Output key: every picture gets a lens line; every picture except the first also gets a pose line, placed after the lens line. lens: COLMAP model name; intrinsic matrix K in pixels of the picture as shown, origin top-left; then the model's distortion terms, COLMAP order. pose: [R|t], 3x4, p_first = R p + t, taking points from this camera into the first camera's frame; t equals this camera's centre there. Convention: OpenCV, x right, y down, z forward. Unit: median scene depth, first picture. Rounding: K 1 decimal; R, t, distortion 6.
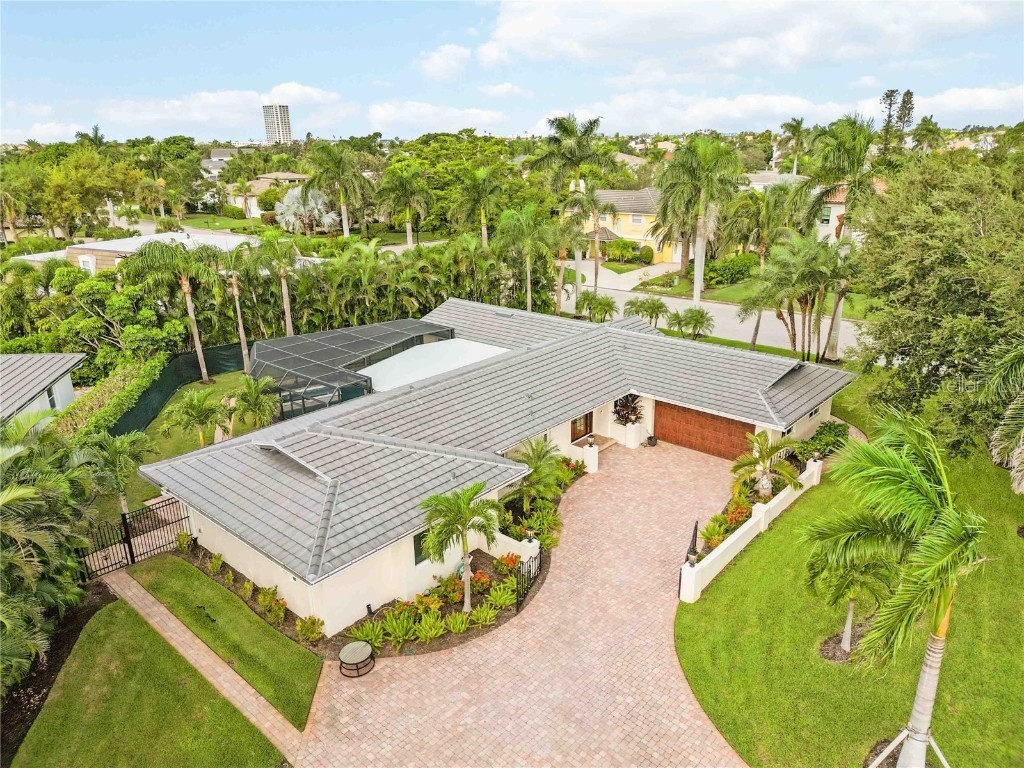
lens RADIAL K [[717.9, 0, 510.9], [0, 717.9, 385.5], [0, 0, 1]] dist [0.046833, -0.033889]
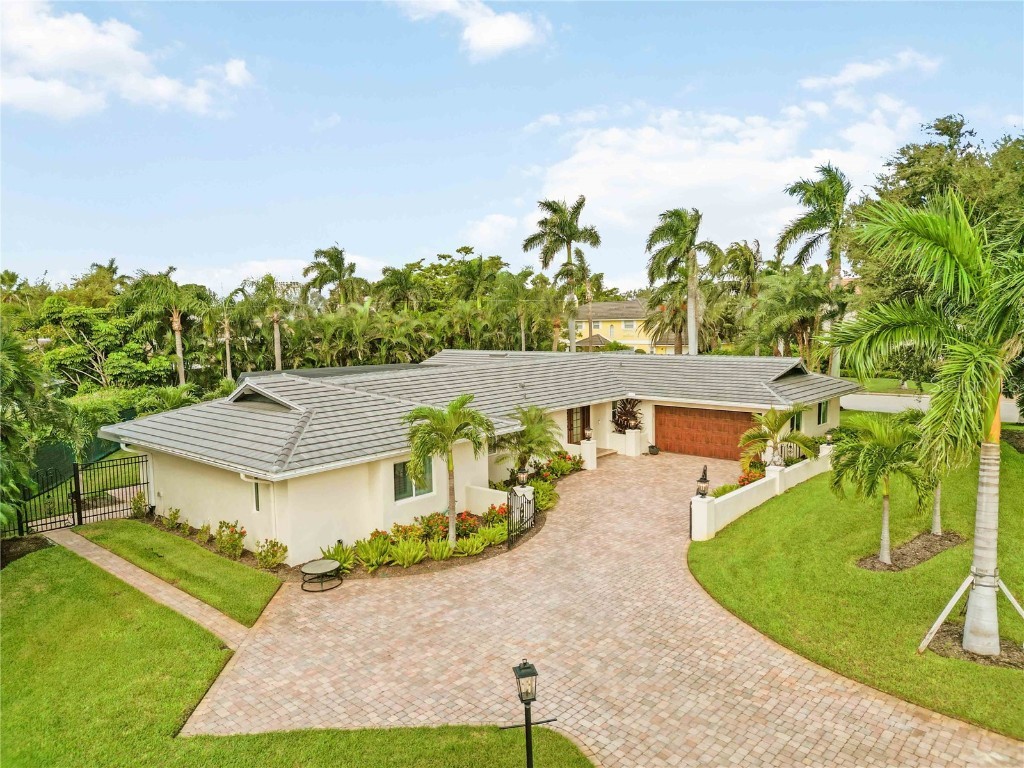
lens RADIAL K [[717.9, 0, 510.8], [0, 717.9, 384.1], [0, 0, 1]] dist [0.046833, -0.033889]
pose [[0.999991, -0.001739, 0.003774, 0.008654], [0.002552, 0.973778, -0.227484, 0.309947], [-0.003280, 0.227492, 0.973774, 0.094620]]
